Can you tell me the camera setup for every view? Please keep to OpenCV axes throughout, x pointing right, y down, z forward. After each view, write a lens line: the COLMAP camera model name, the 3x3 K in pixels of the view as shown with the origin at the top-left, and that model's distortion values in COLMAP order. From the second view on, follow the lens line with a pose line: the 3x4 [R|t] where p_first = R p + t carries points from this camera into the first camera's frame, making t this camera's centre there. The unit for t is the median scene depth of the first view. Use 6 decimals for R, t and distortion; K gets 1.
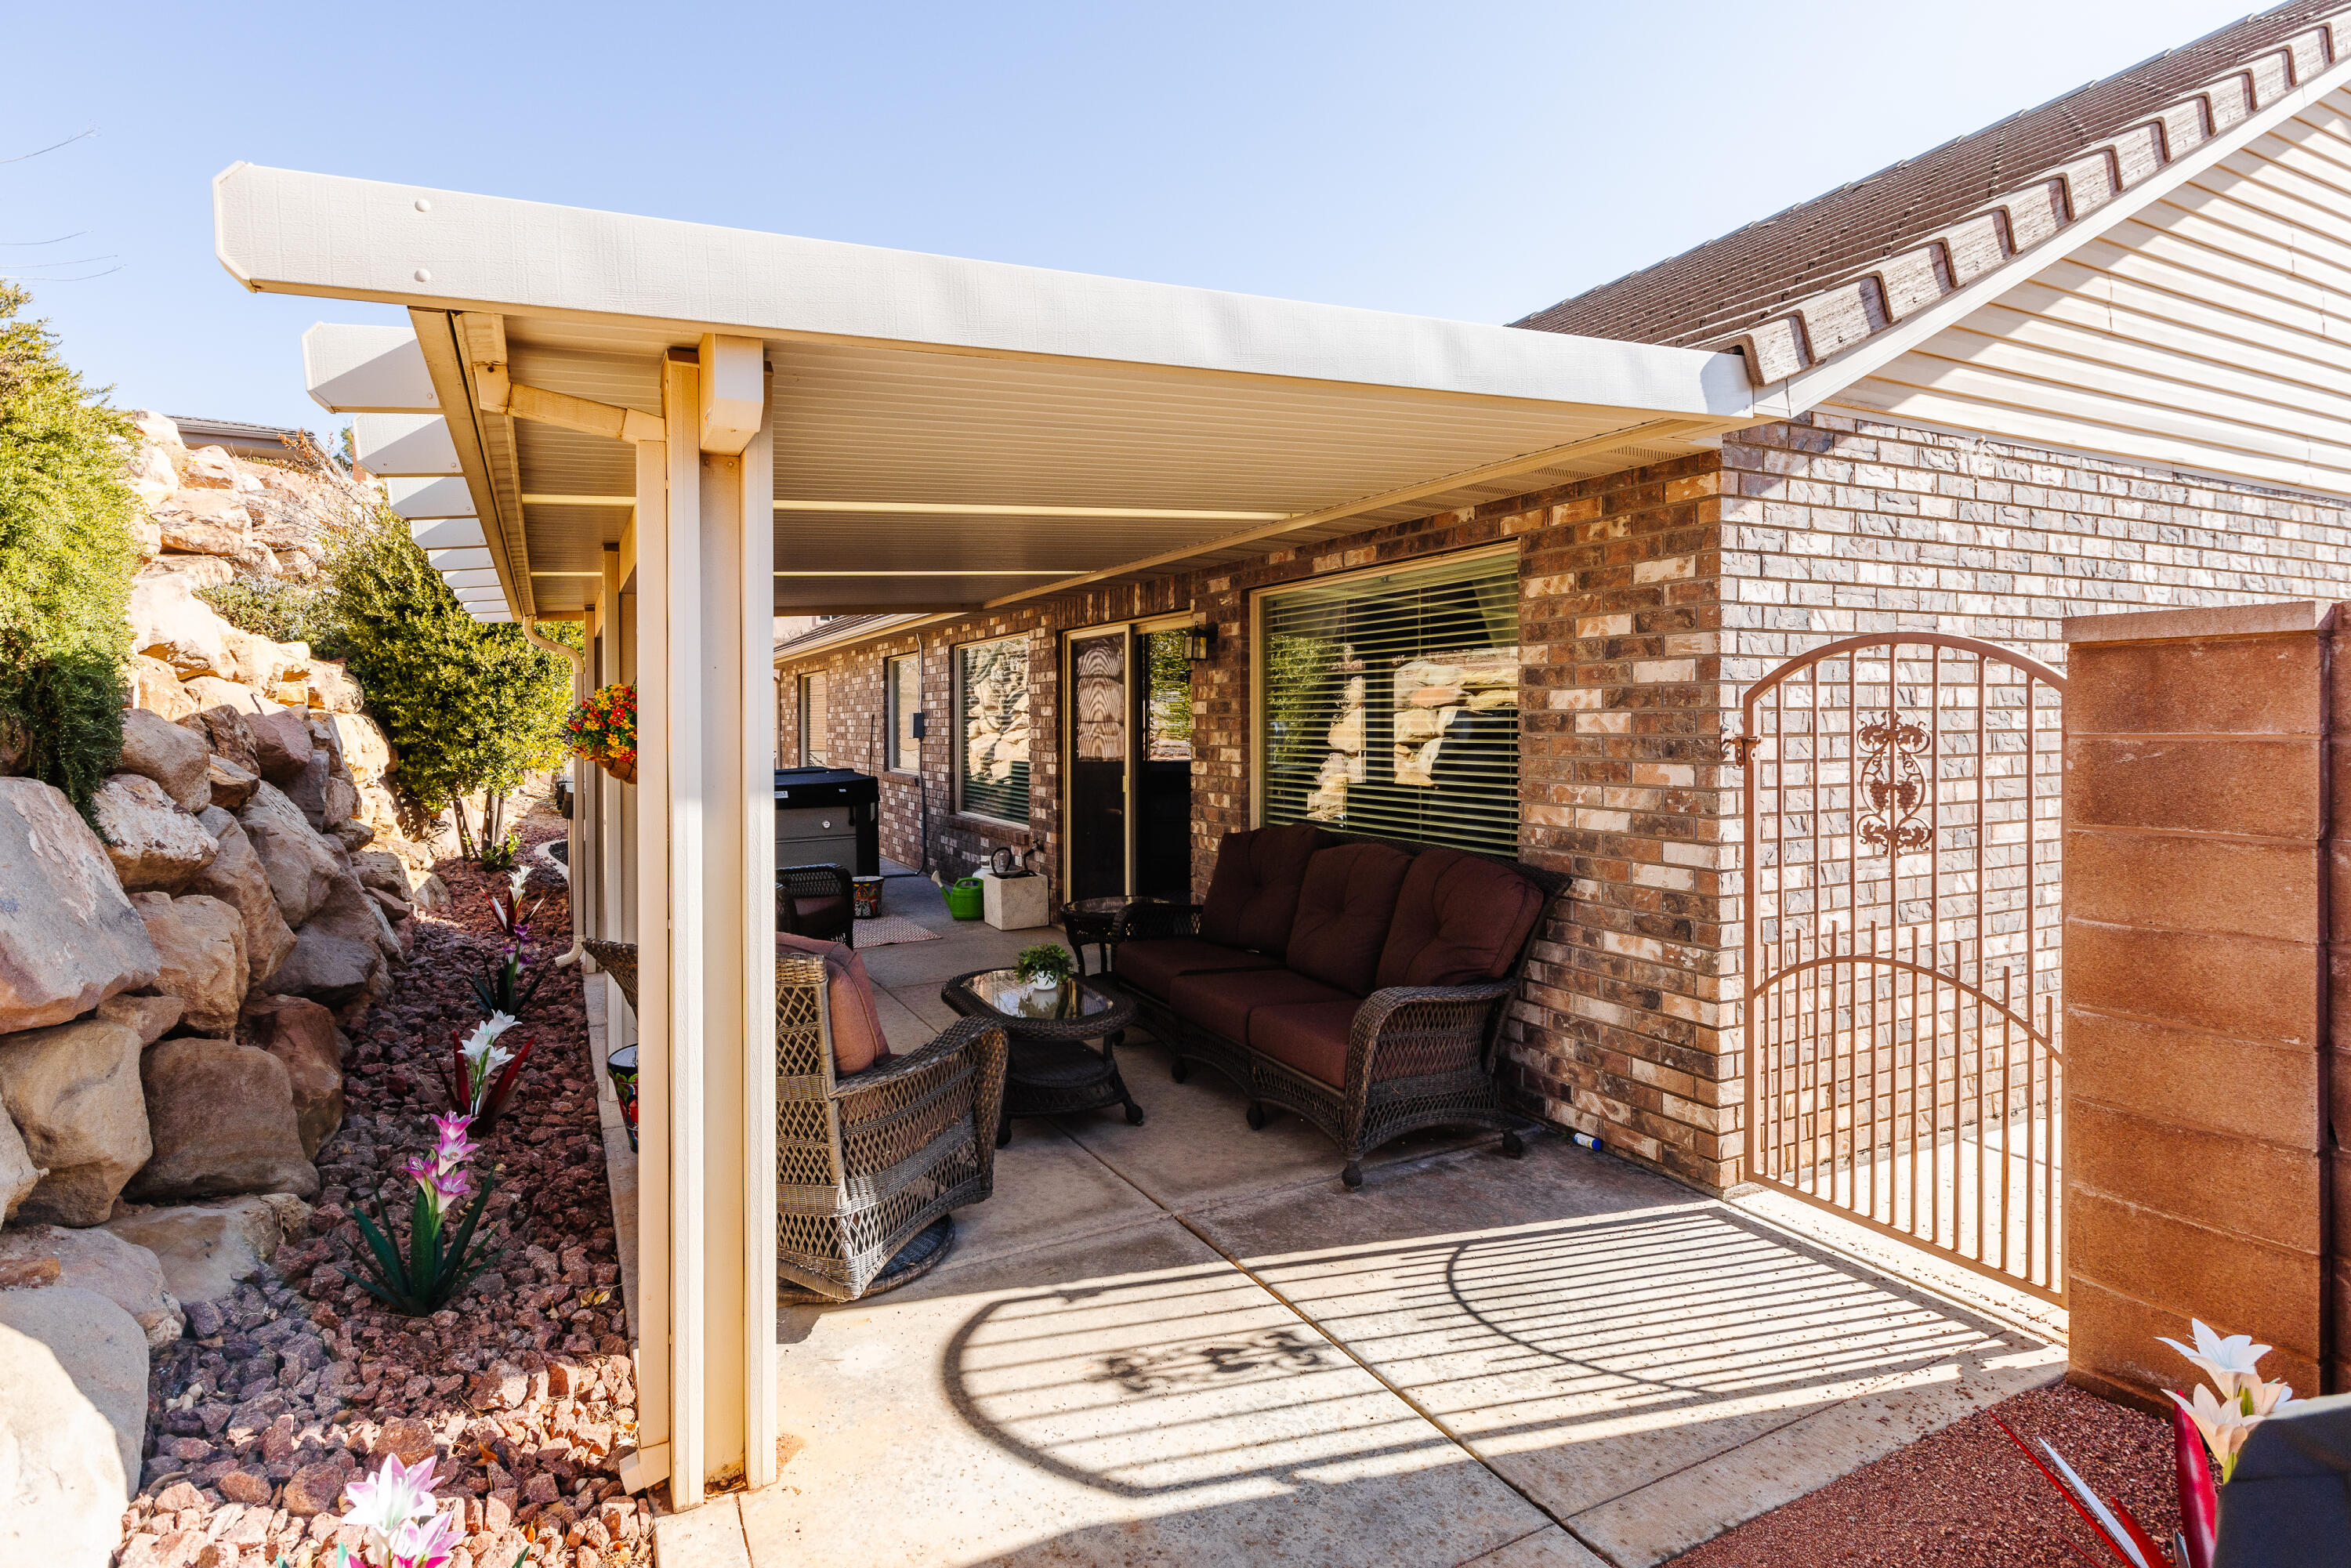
lens RADIAL K [[1109.1, 0, 1176.0], [0, 1109.1, 722.9], [0, 0, 1]] dist [0.000314, -0.000017]
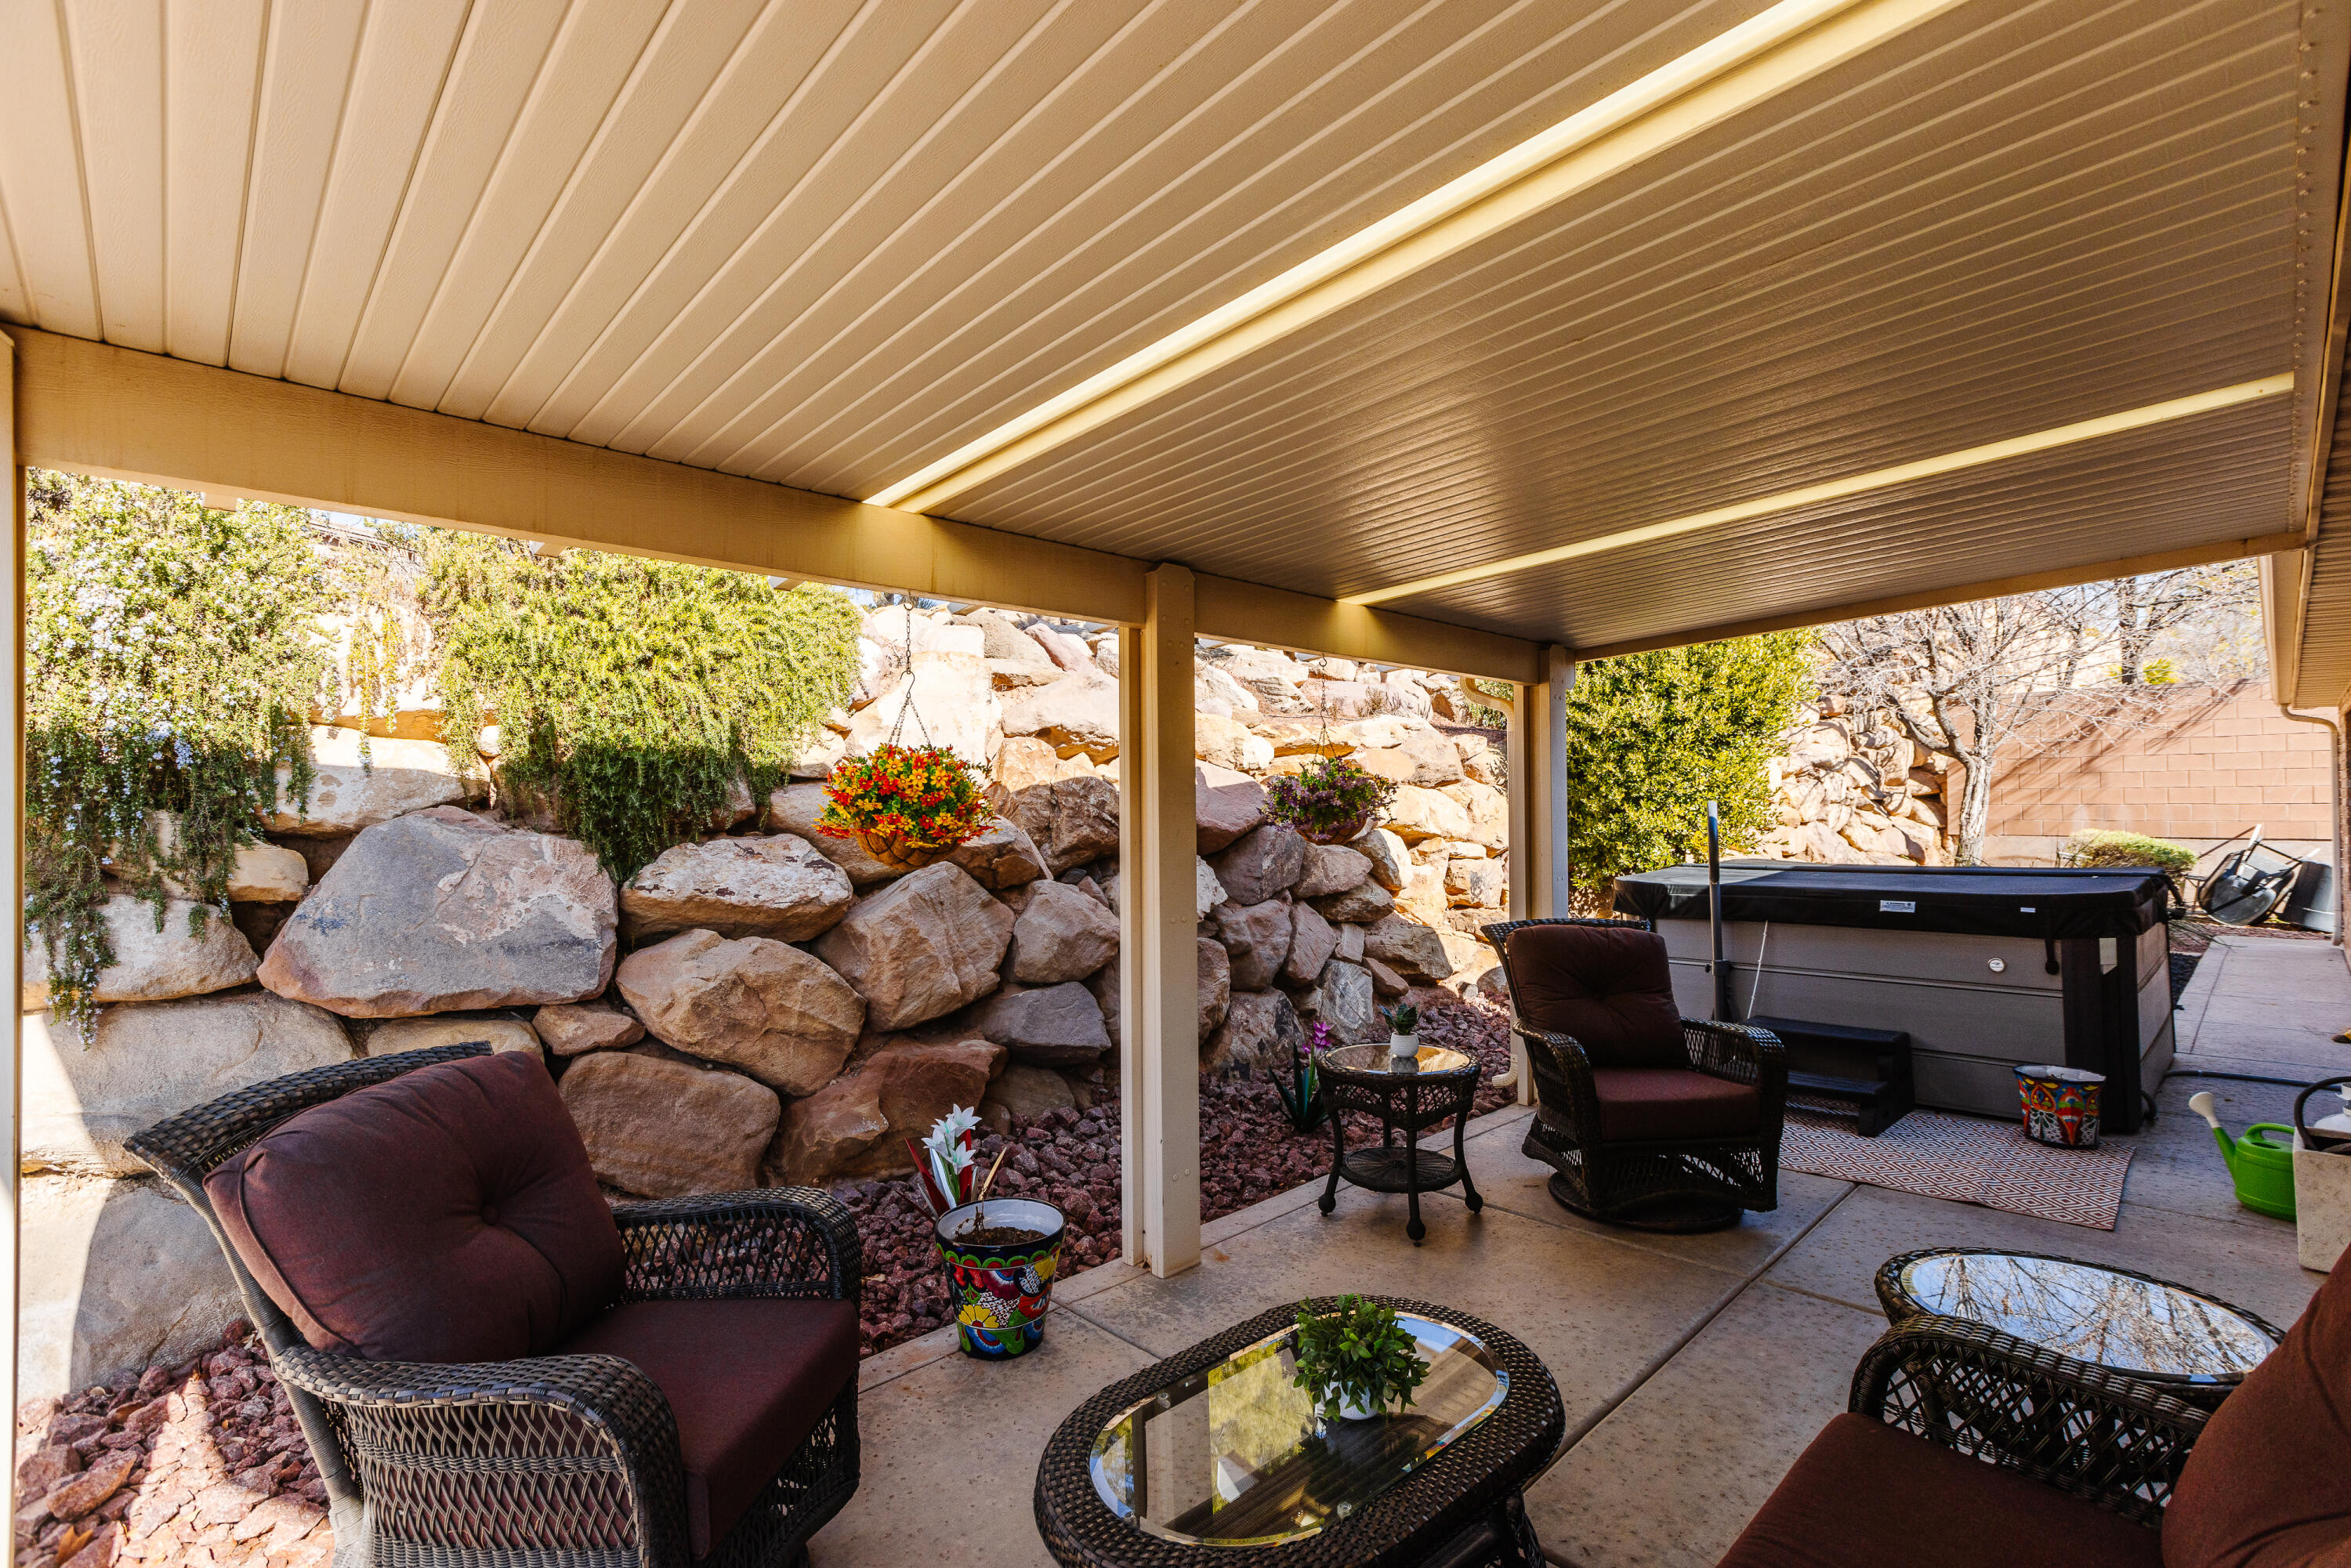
lens RADIAL K [[1094.3, 0, 1175.5], [0, 1094.3, 784.0], [0, 0, 1]] dist [0.001497, 0.000153]
pose [[0.256444, -0.006391, -0.966538, 0.144039], [-0.001333, 0.999975, -0.006965, -0.000919], [0.966558, 0.003074, 0.256429, 0.433096]]
